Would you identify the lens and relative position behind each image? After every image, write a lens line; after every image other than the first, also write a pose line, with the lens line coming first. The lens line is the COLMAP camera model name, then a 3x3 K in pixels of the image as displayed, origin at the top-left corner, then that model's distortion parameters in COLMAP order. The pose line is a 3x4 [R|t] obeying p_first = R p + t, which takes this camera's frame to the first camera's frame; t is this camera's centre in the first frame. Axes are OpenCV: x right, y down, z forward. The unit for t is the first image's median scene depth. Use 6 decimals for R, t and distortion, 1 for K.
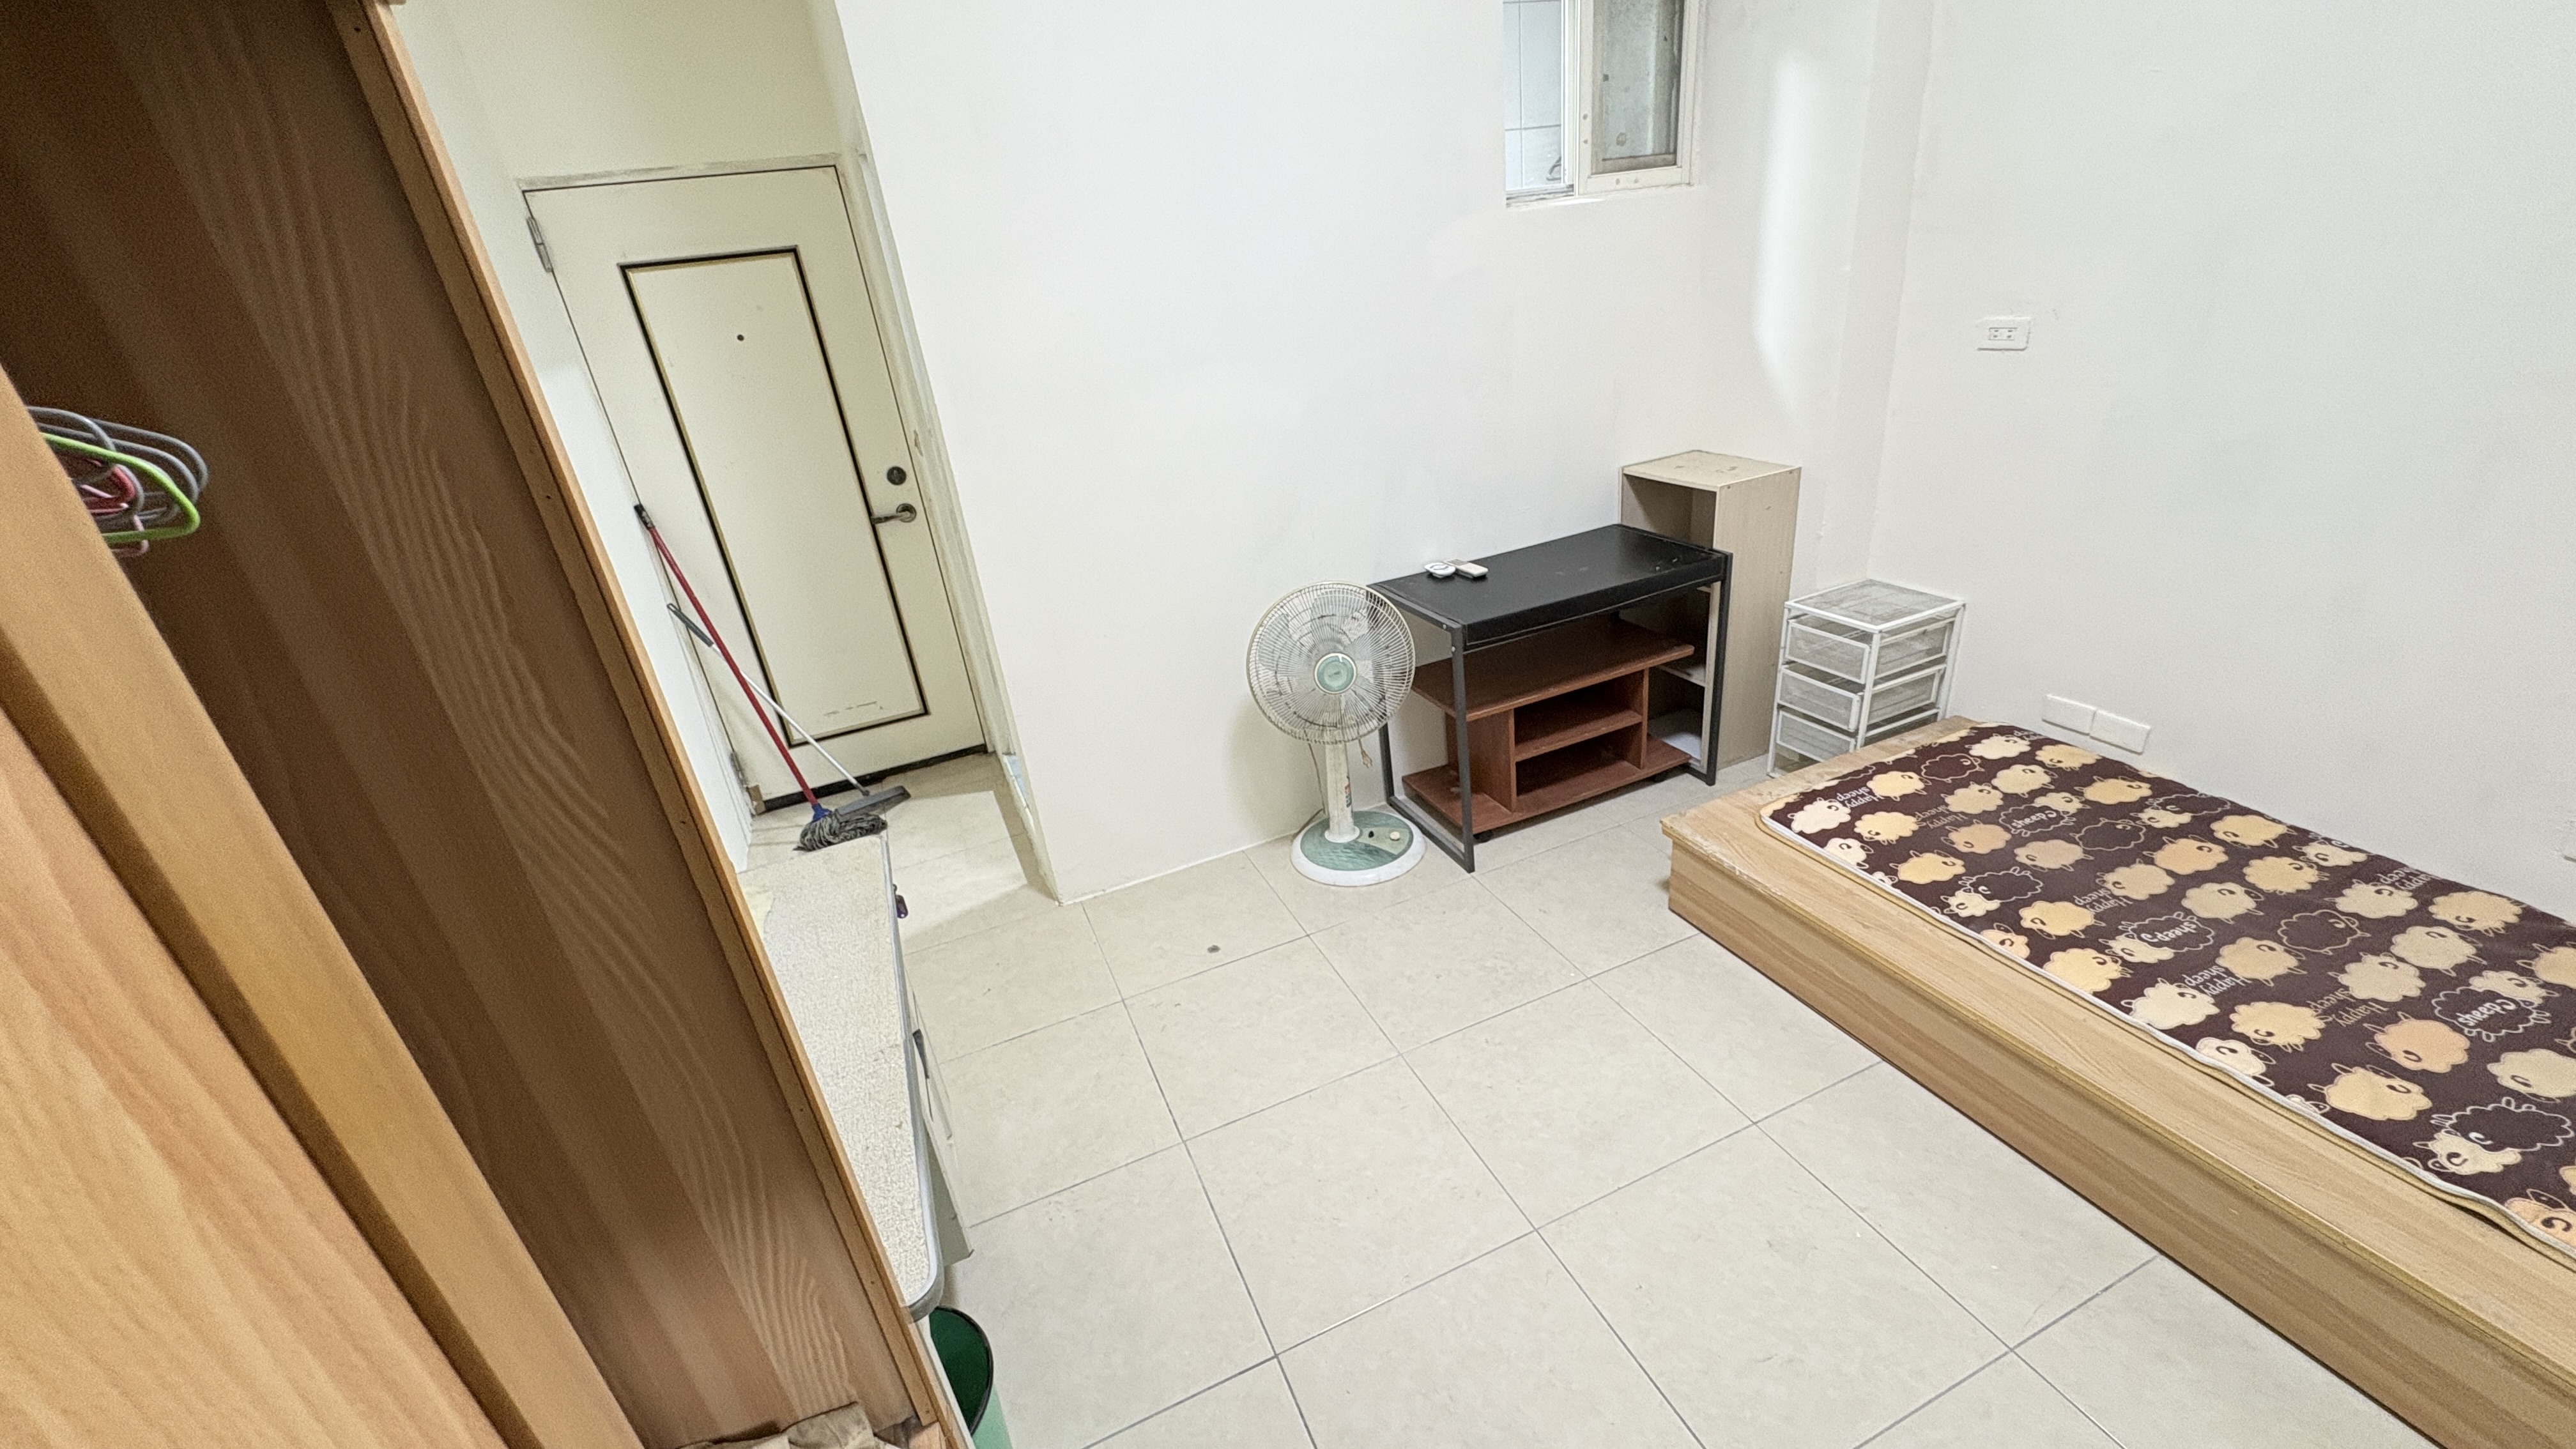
lens RADIAL K [[1025.7, 0, 1288.0], [0, 1025.7, 724.5], [0, 0, 1]] dist [-0.000822, -0.000119]
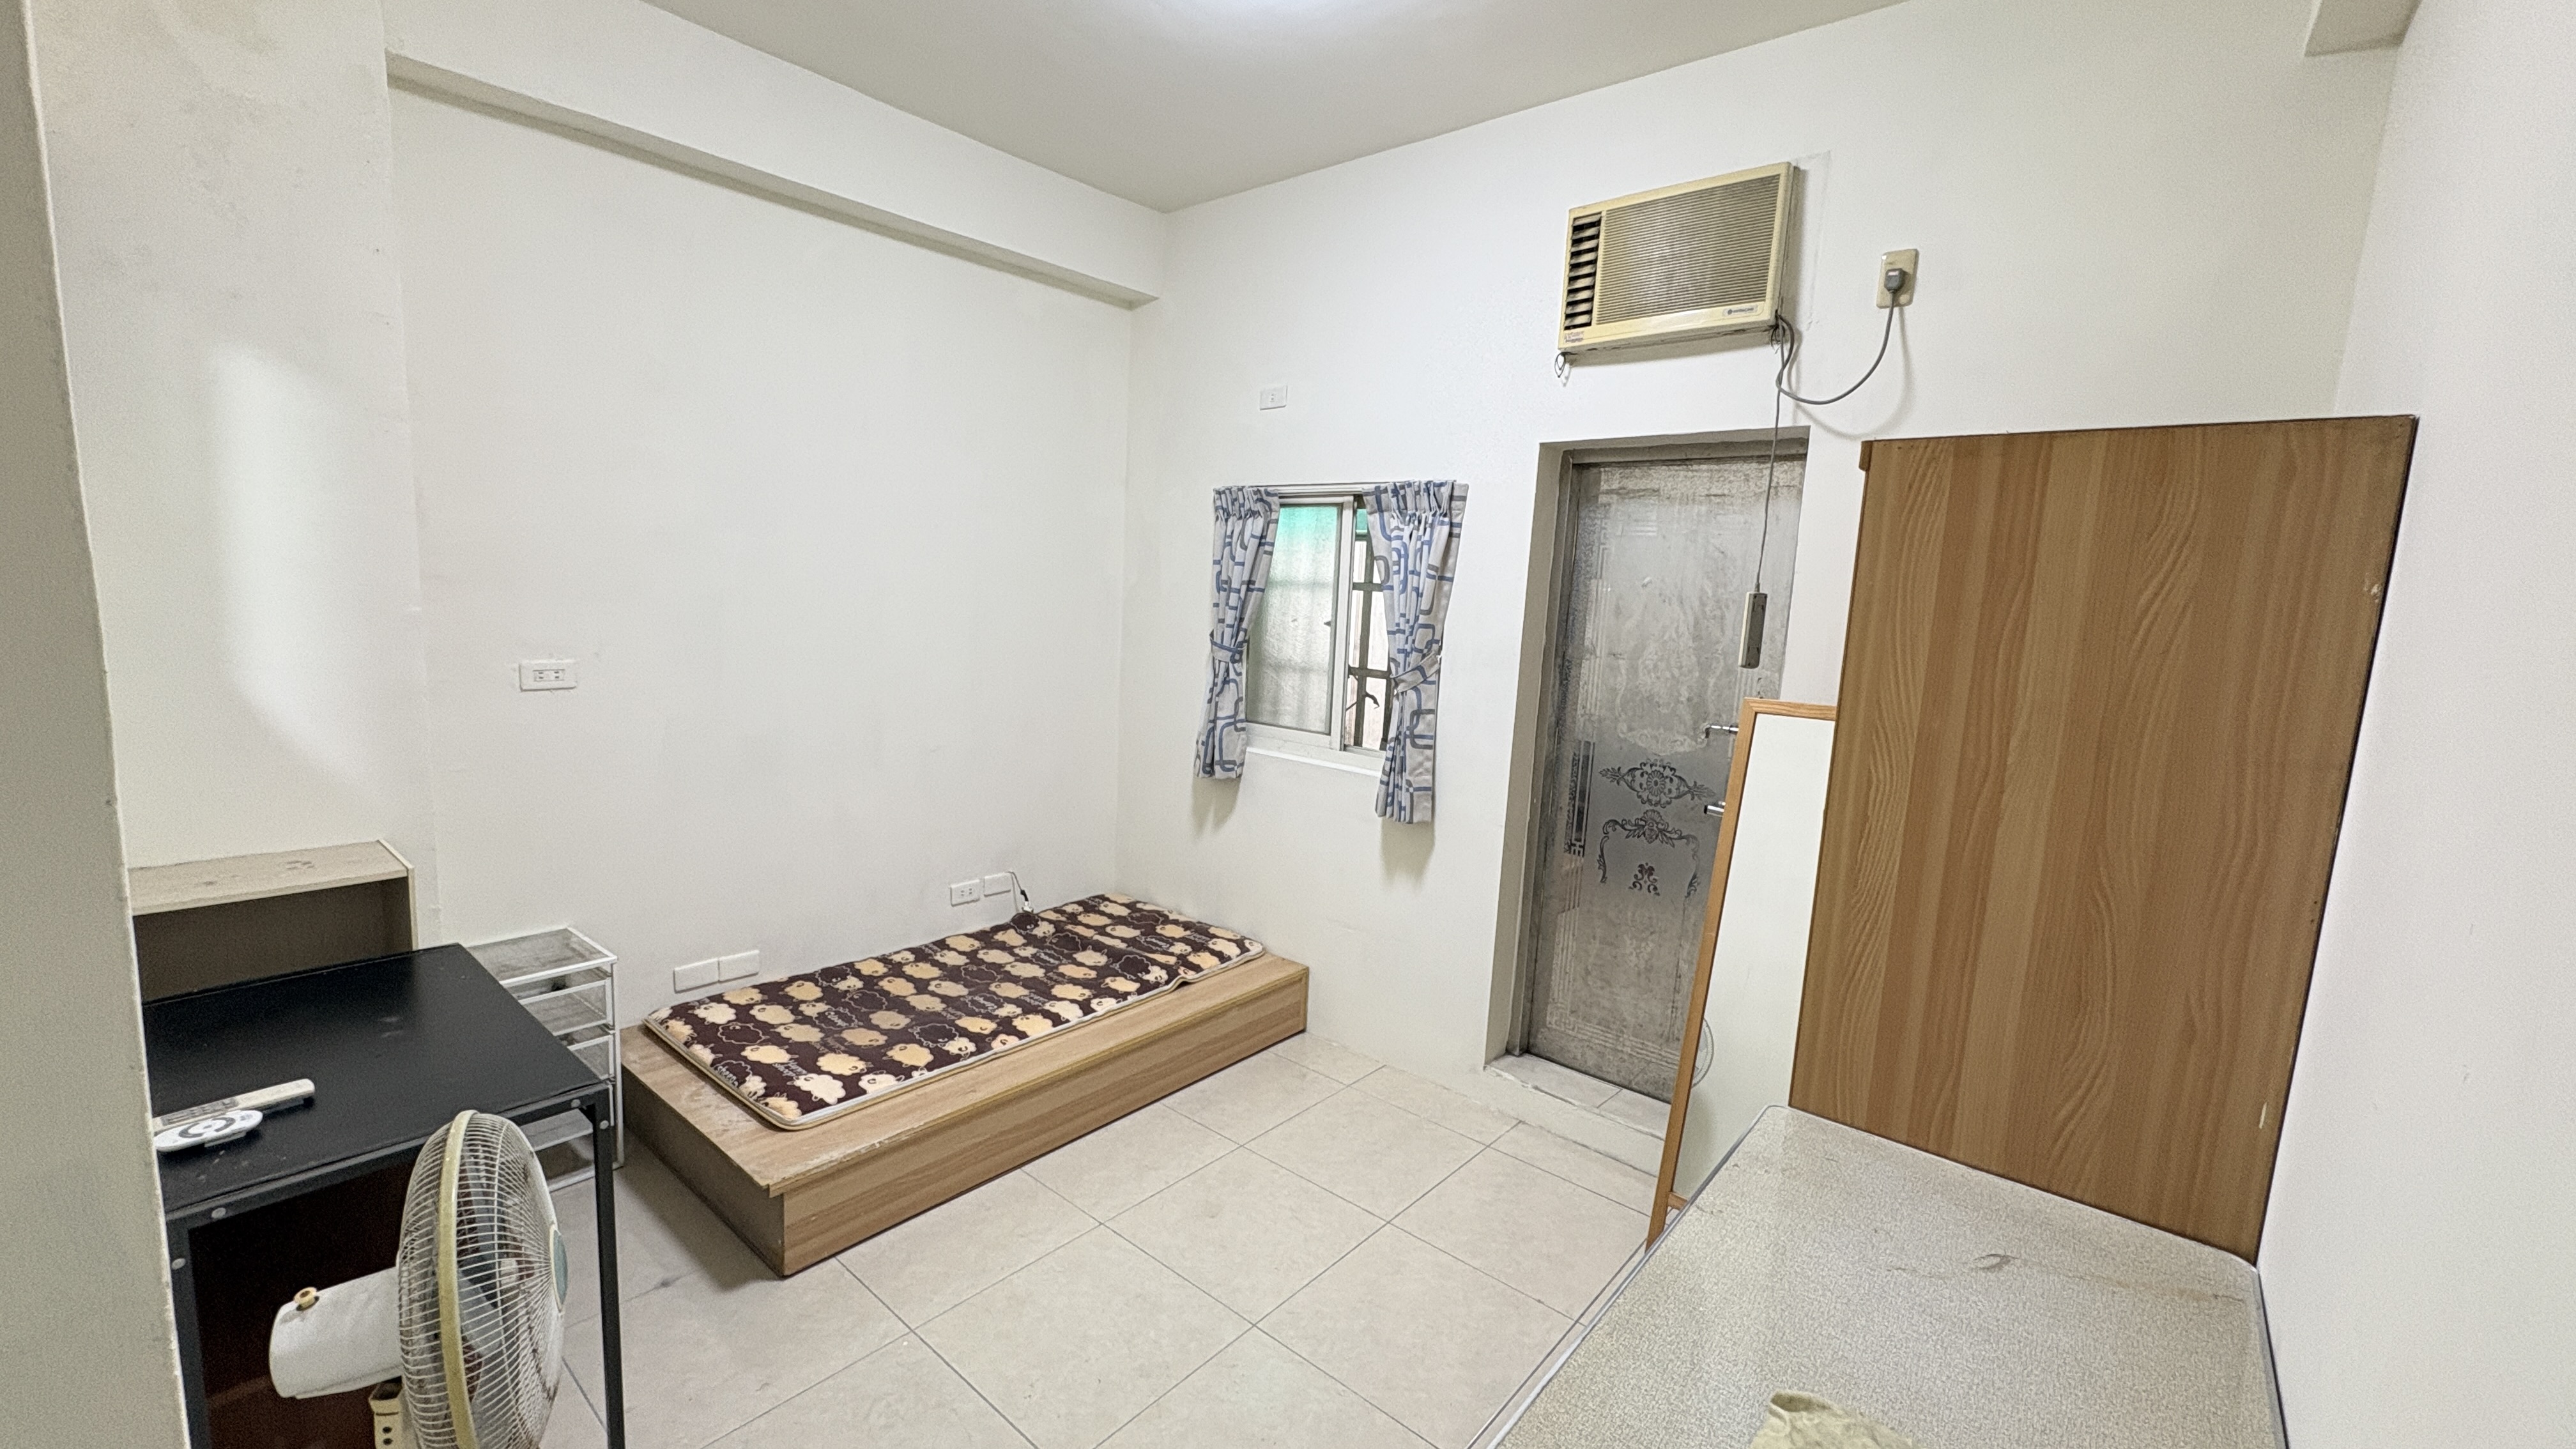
lens RADIAL K [[1025.7, 0, 1288.0], [0, 1025.7, 724.5], [0, 0, 1]] dist [-0.000822, -0.000119]
pose [[-0.452193, -0.029349, 0.891437, -0.666744], [0.374398, 0.900895, 0.219578, -0.315570], [-0.809536, 0.433044, -0.396390, 0.921239]]
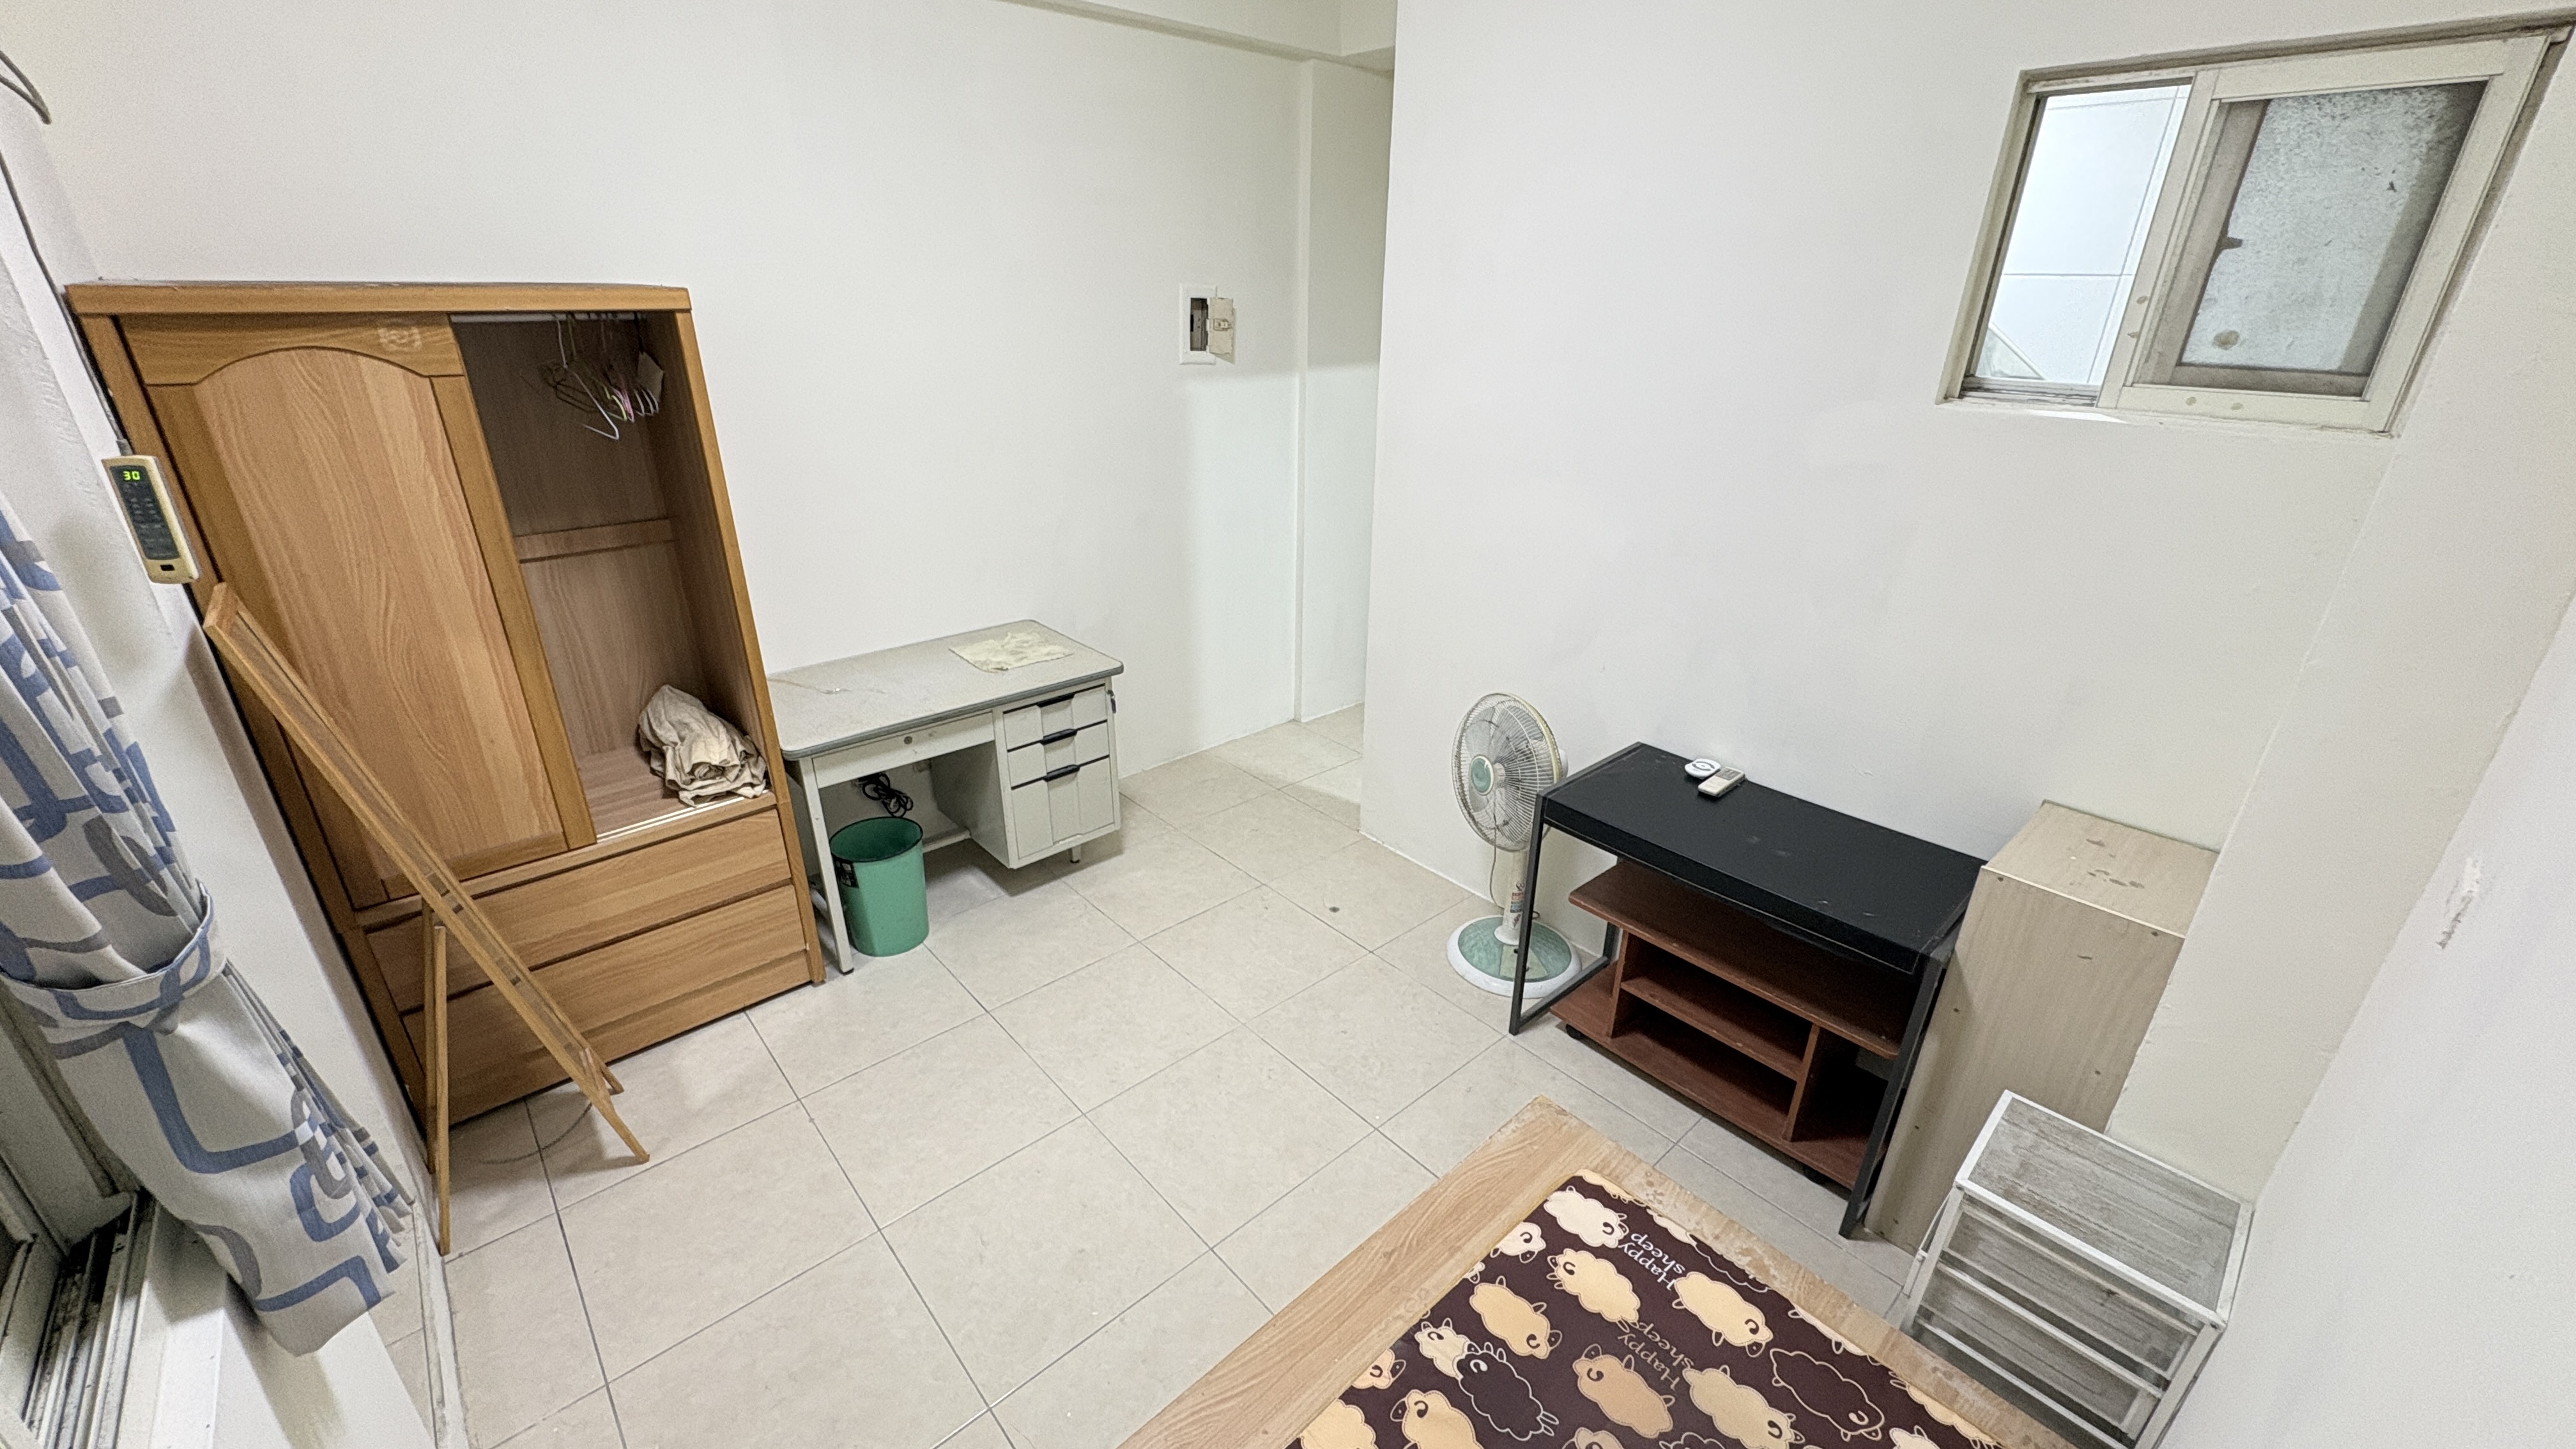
lens RADIAL K [[1025.7, 0, 1288.0], [0, 1025.7, 724.5], [0, 0, 1]] dist [-0.000822, -0.000119]
pose [[0.321367, 0.481382, -0.815472, 0.963366], [-0.444923, 0.836938, 0.318715, -0.399956], [0.835923, 0.260397, 0.483142, 0.352265]]
